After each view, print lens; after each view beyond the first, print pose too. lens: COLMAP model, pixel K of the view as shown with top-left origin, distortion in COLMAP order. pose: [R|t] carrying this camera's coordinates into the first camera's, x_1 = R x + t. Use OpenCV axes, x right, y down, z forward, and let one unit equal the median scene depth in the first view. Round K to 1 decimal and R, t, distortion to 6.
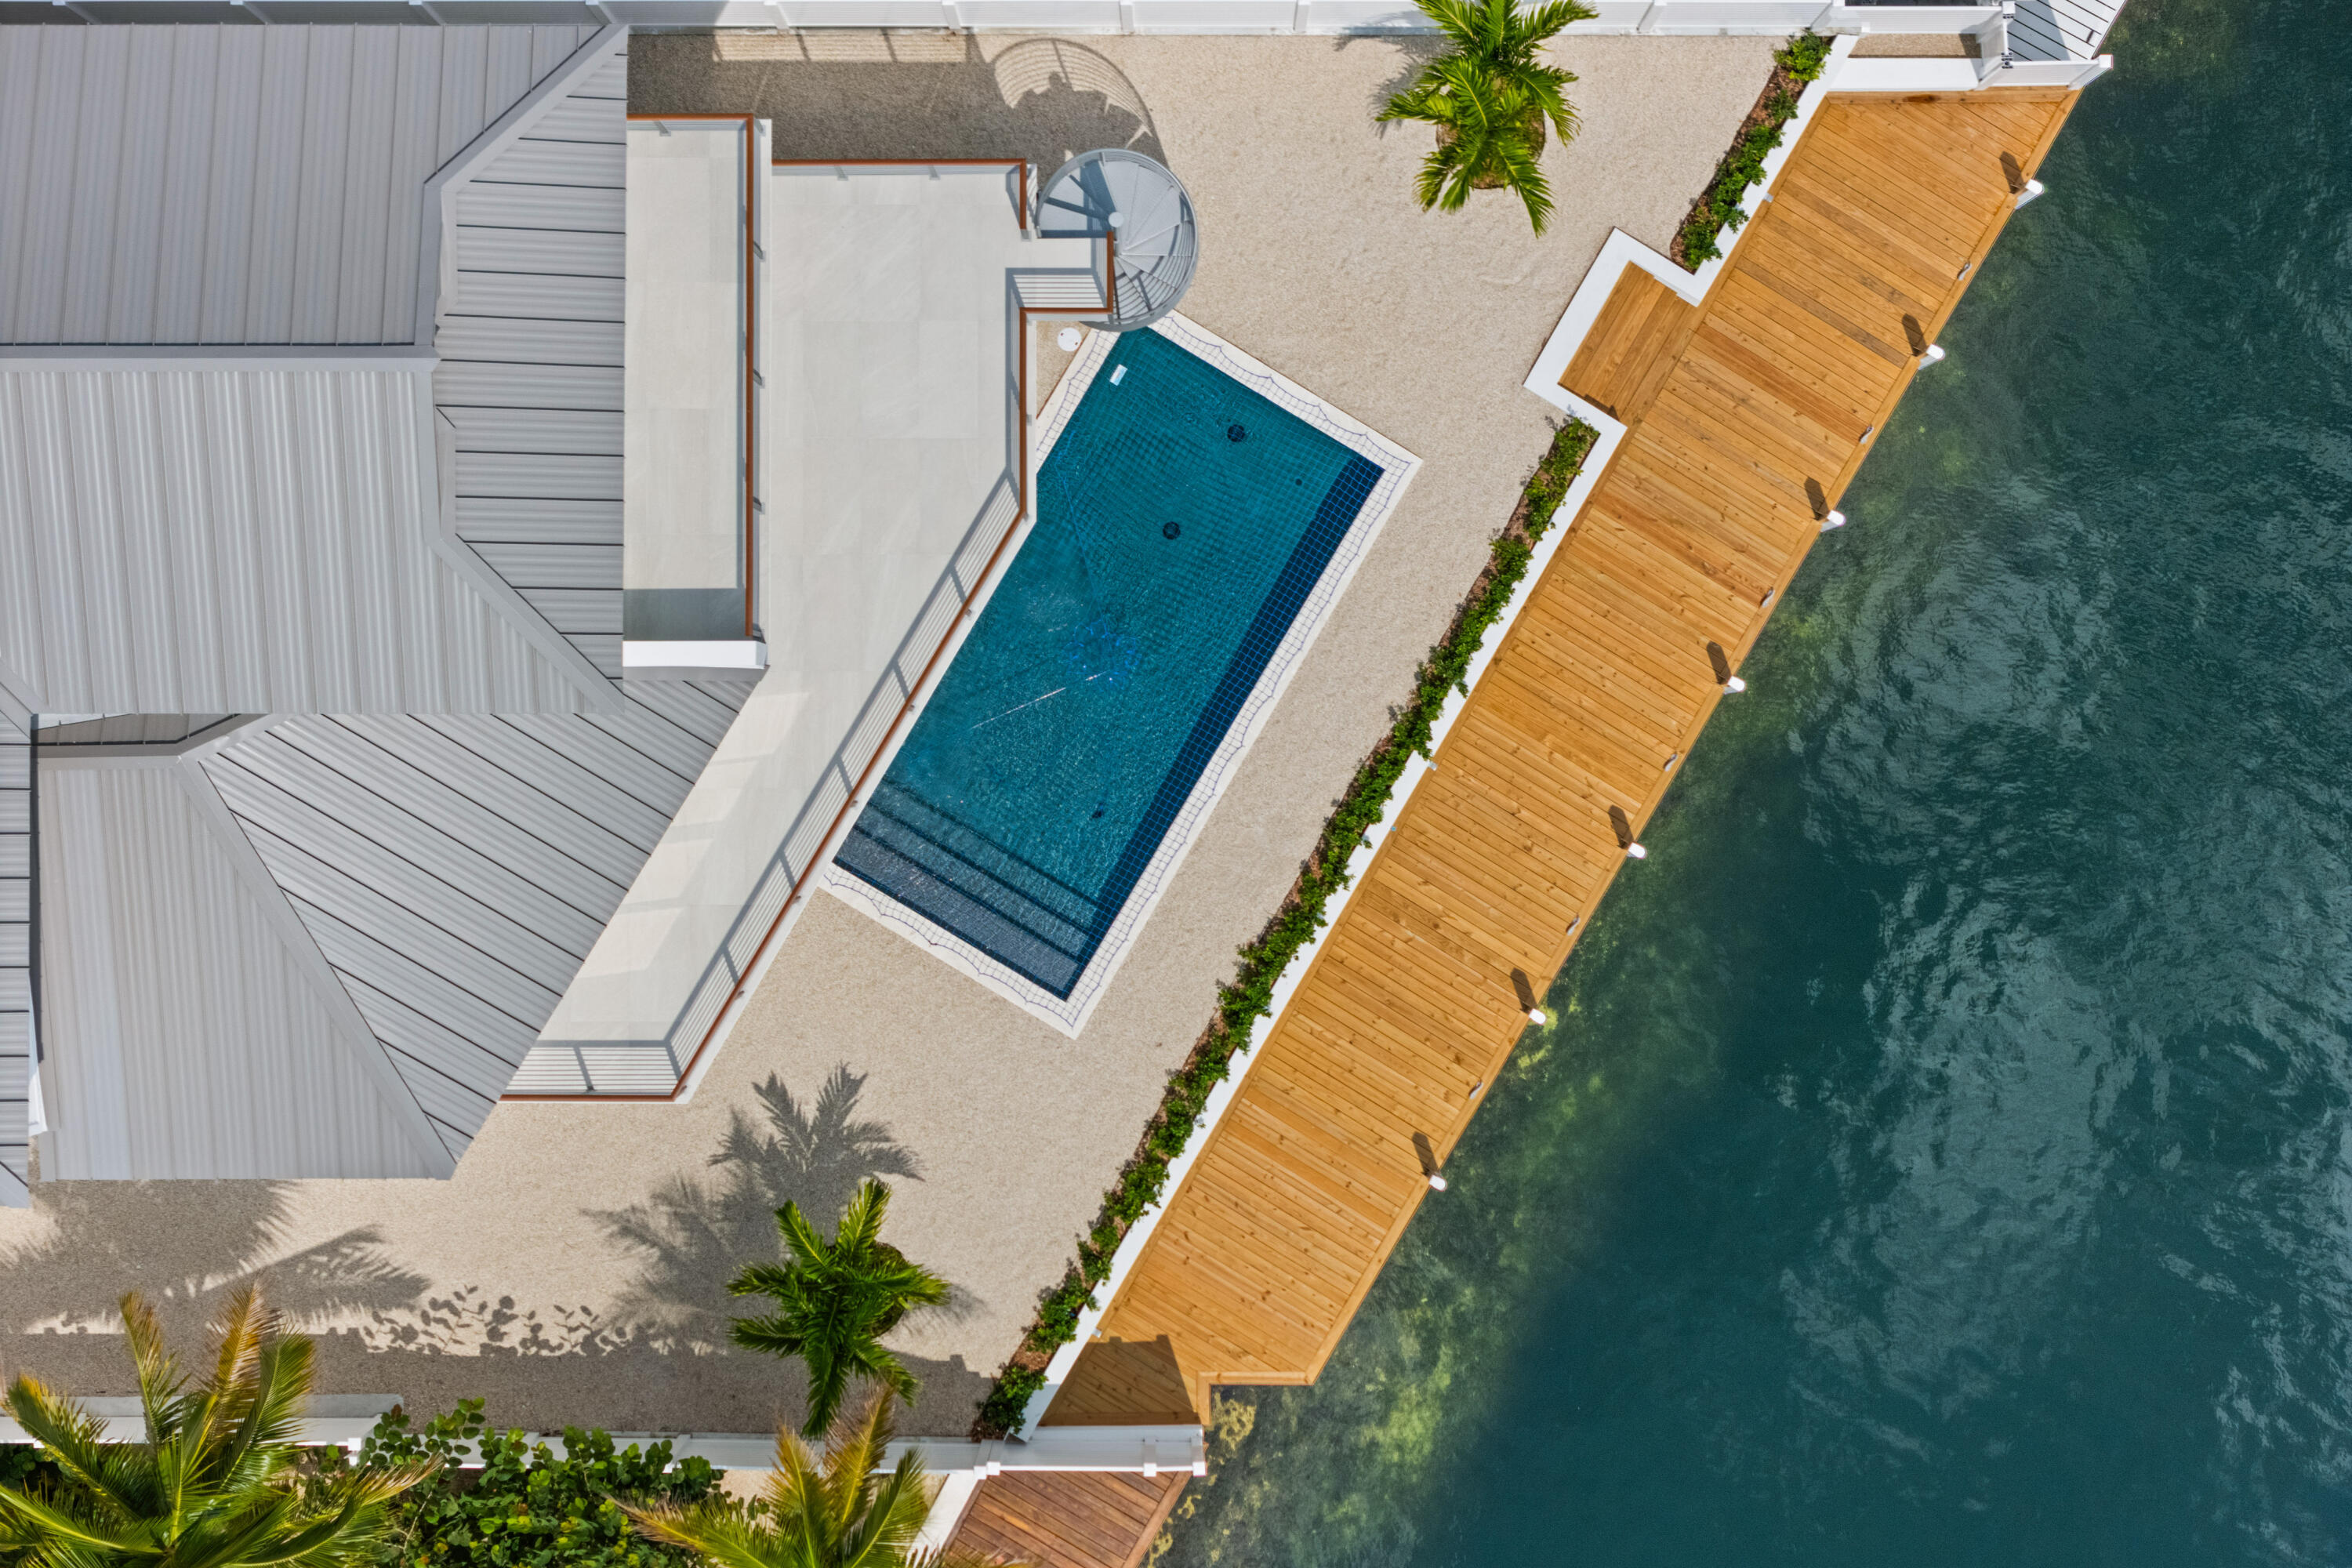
lens RADIAL K [[4699.3, 0, 1176.0], [0, 4699.3, 784.0], [0, 0, 1]] dist [-0.015519, 0.078063]
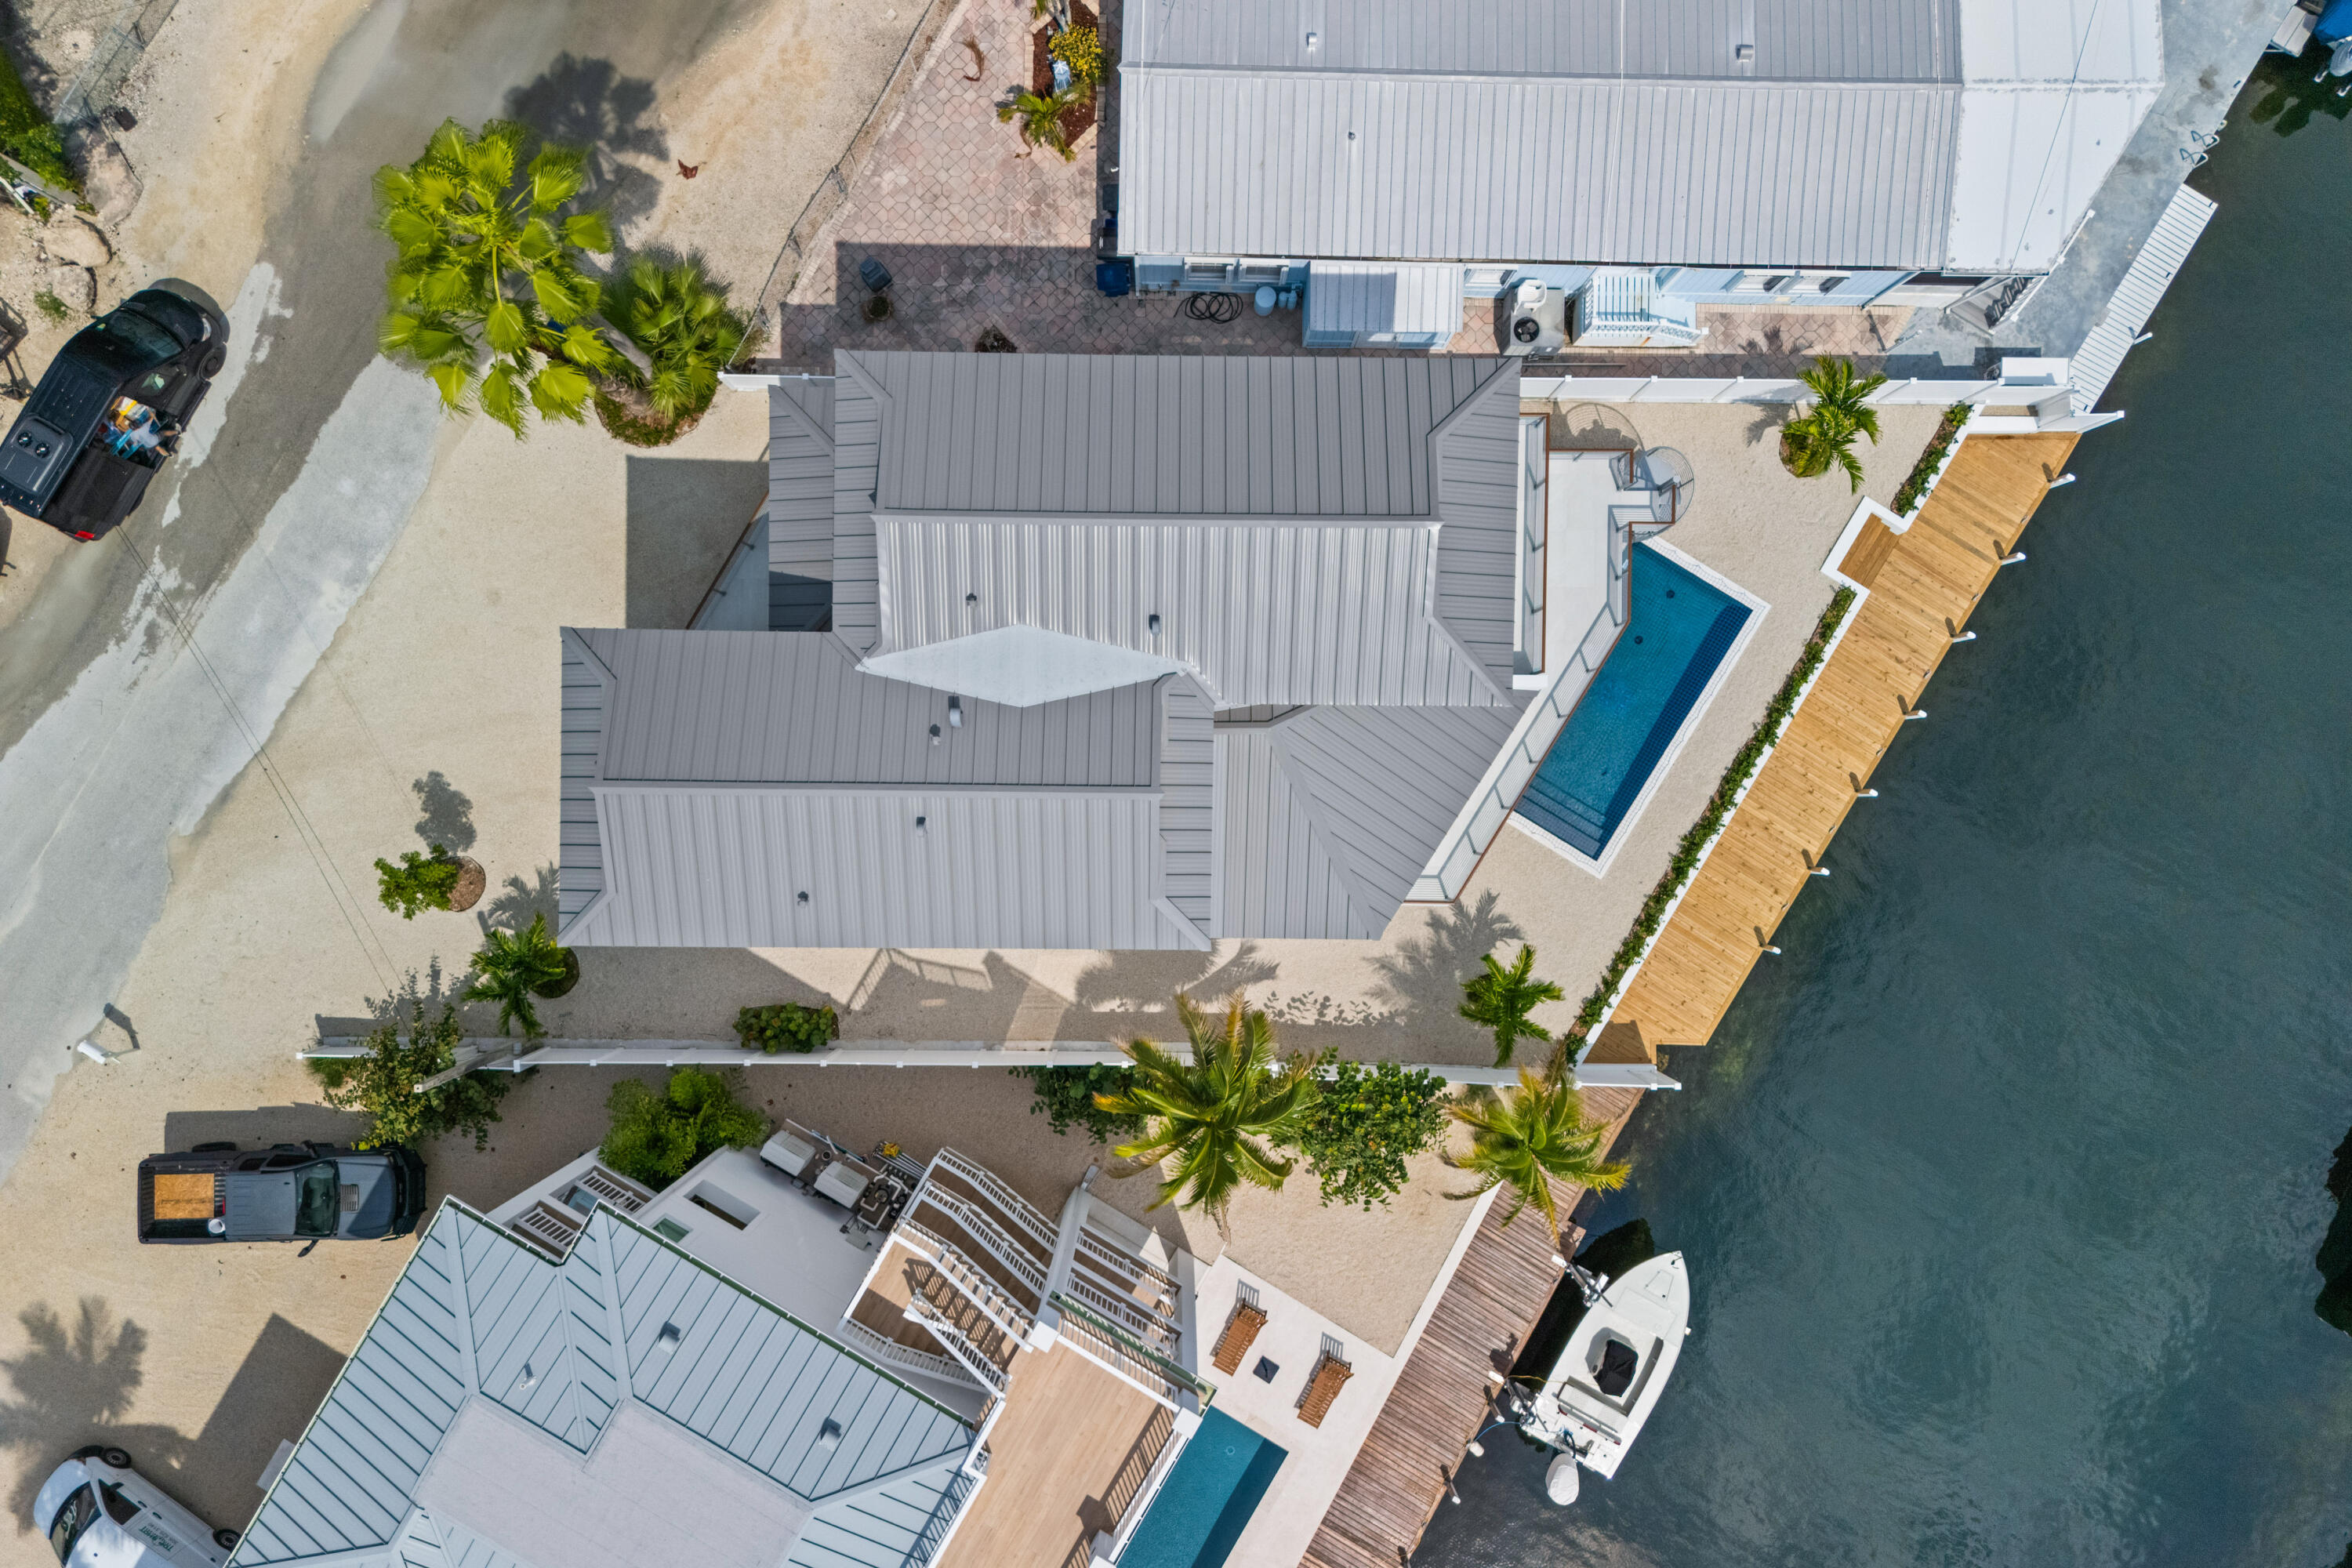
lens RADIAL K [[1756.6, 0, 1176.0], [0, 1756.6, 784.0], [0, 0, 1]] dist [0.059478, -0.047986]
pose [[0.999847, 0.014616, -0.009605, -0.204548], [-0.014682, 0.999869, -0.006802, 0.019943], [0.009504, 0.006942, 0.999931, 0.208632]]
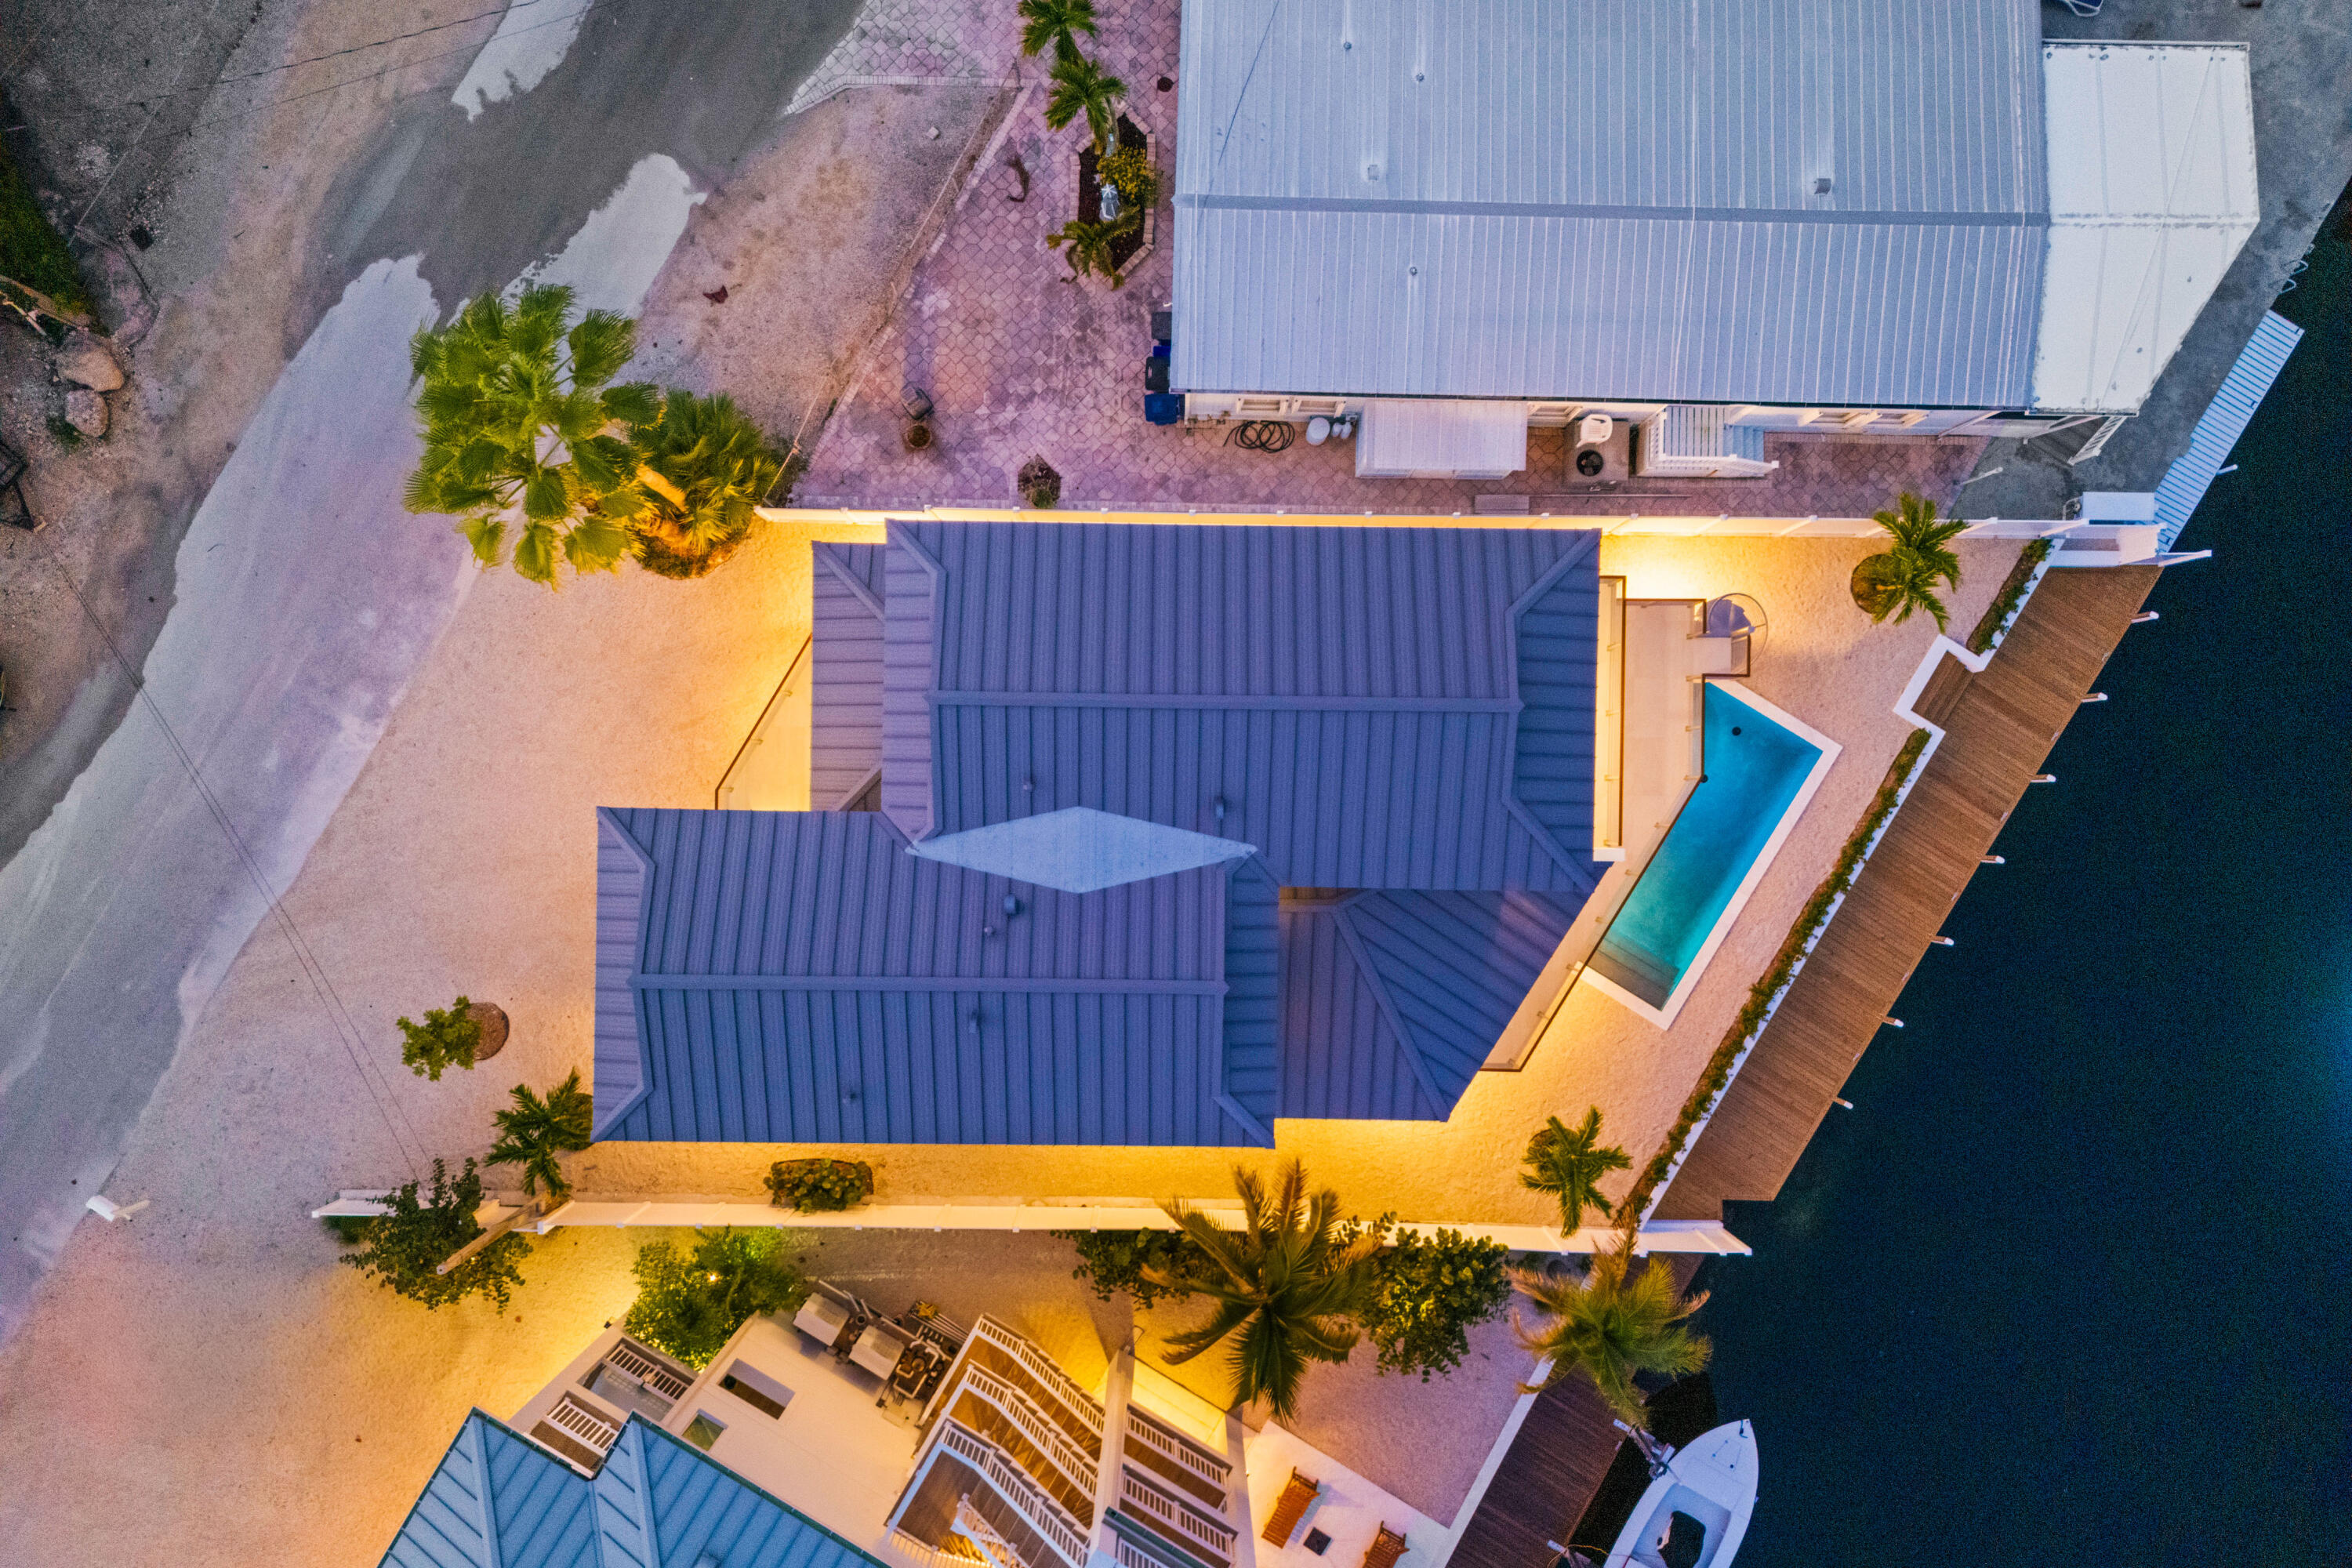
lens RADIAL K [[1756.6, 0, 1176.0], [0, 1756.6, 784.0], [0, 0, 1]] dist [0.059478, -0.047986]
pose [[0.999774, 0.018085, -0.011186, -0.225539], [-0.018193, 0.999789, -0.009566, -0.040202], [0.011011, 0.009768, 0.999892, 0.235334]]
